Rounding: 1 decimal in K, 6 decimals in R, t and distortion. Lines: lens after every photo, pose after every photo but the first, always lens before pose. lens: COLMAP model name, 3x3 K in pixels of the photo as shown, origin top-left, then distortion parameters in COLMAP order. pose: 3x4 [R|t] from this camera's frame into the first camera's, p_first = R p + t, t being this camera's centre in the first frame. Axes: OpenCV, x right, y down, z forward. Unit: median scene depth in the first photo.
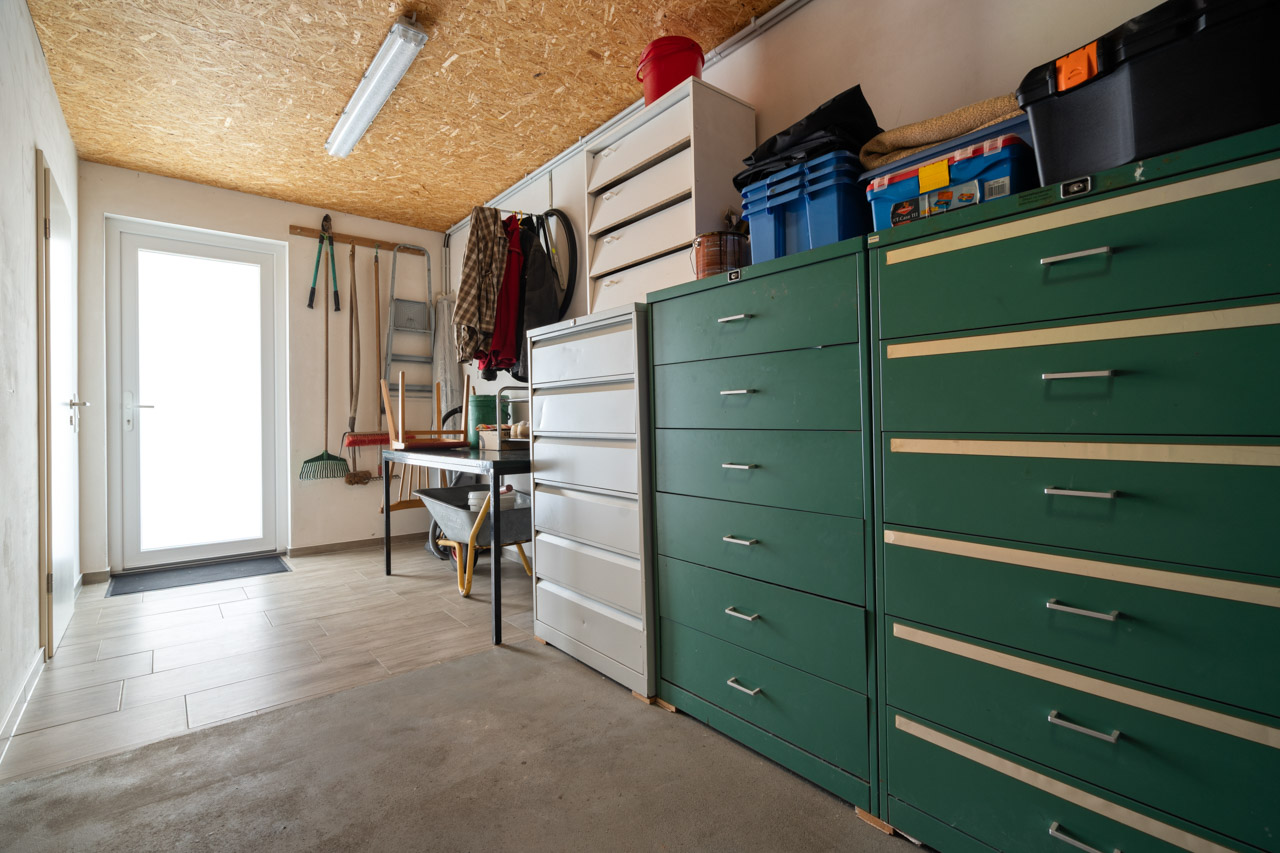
lens RADIAL K [[578.9, 0, 641.7], [0, 578.9, 424.5], [0, 0, 1]] dist [-0.002220, 0.000442]
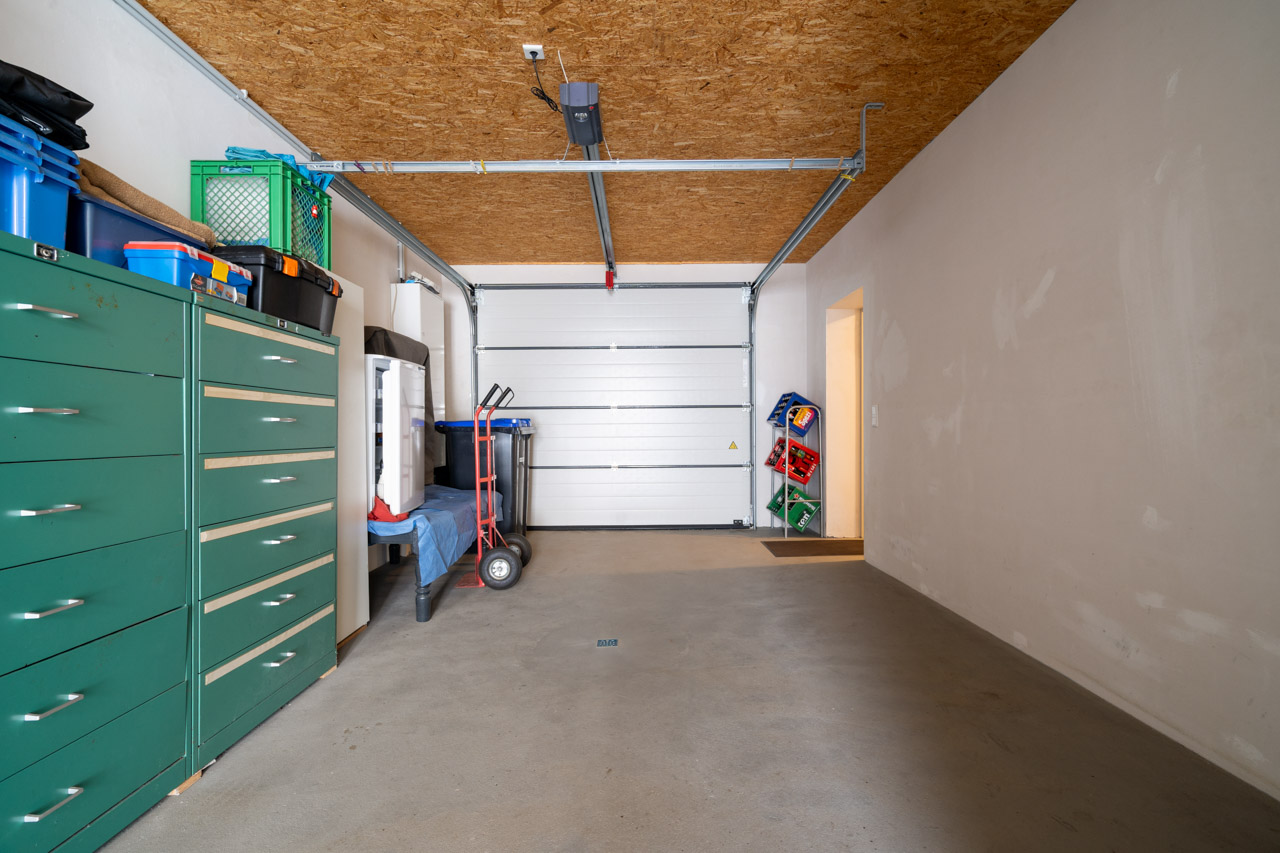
lens RADIAL K [[578.9, 0, 641.7], [0, 578.9, 424.5], [0, 0, 1]] dist [-0.002220, 0.000442]
pose [[-0.773057, 0.018410, 0.634069, -1.126898], [0.015281, 0.999829, -0.010400, -0.023734], [-0.634152, 0.001649, -0.773207, 1.378757]]
